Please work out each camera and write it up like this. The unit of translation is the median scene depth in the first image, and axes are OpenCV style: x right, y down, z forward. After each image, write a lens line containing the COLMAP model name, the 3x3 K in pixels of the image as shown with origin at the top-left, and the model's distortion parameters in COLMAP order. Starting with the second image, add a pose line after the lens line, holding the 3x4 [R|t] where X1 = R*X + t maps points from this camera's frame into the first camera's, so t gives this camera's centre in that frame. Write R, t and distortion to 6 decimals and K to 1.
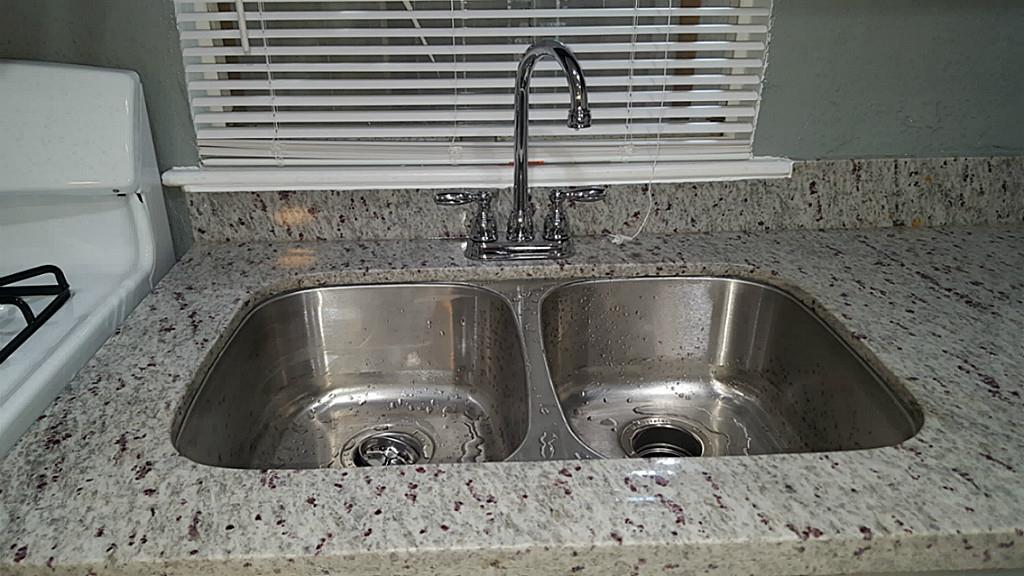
lens RADIAL K [[747.7, 0, 512.0], [0, 747.7, 288.0], [0, 0, 1]] dist [-0.002953, -0.001205]
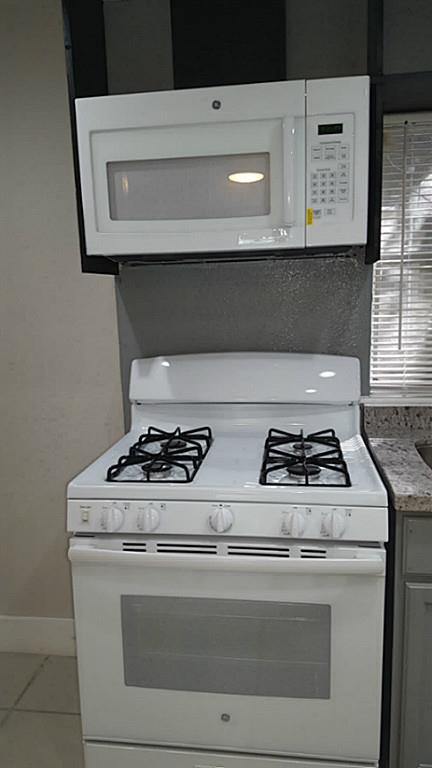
lens RADIAL K [[560.8, 0, 216.0], [0, 560.8, 384.0], [0, 0, 1]] dist [-0.002953, -0.001205]
pose [[0.981651, 0.007393, -0.190543, -0.560132], [-0.057769, 0.963818, -0.260225, 0.299629], [0.181725, 0.266458, 0.946560, -0.817418]]
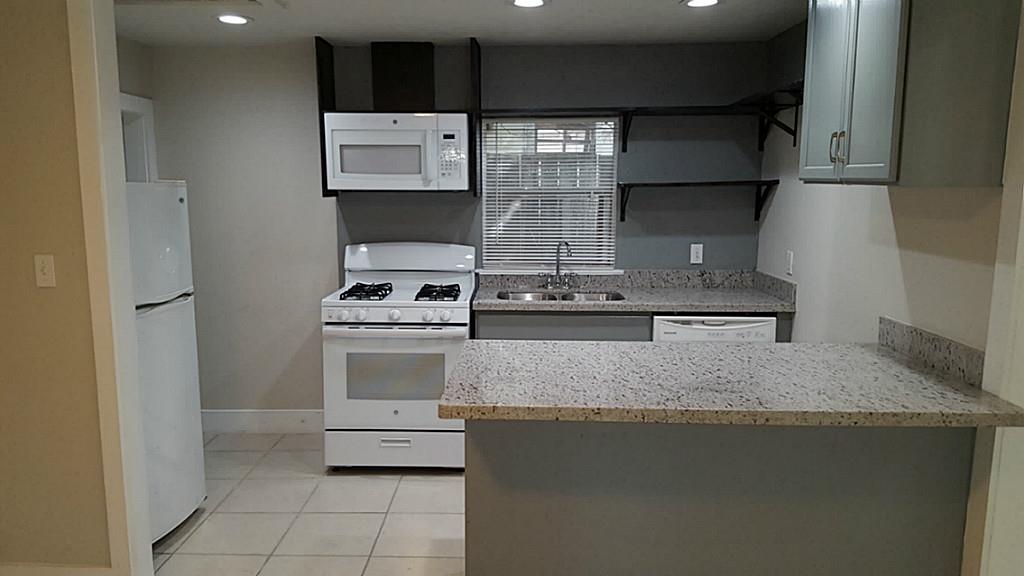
lens RADIAL K [[751.4, 0, 512.0], [0, 751.4, 288.0], [0, 0, 1]] dist [0.082355, -0.000292]
pose [[0.998538, 0.013978, -0.052208, -0.024347], [-0.028546, 0.956644, -0.289858, 1.187417], [0.045893, 0.290925, 0.955645, -3.081870]]
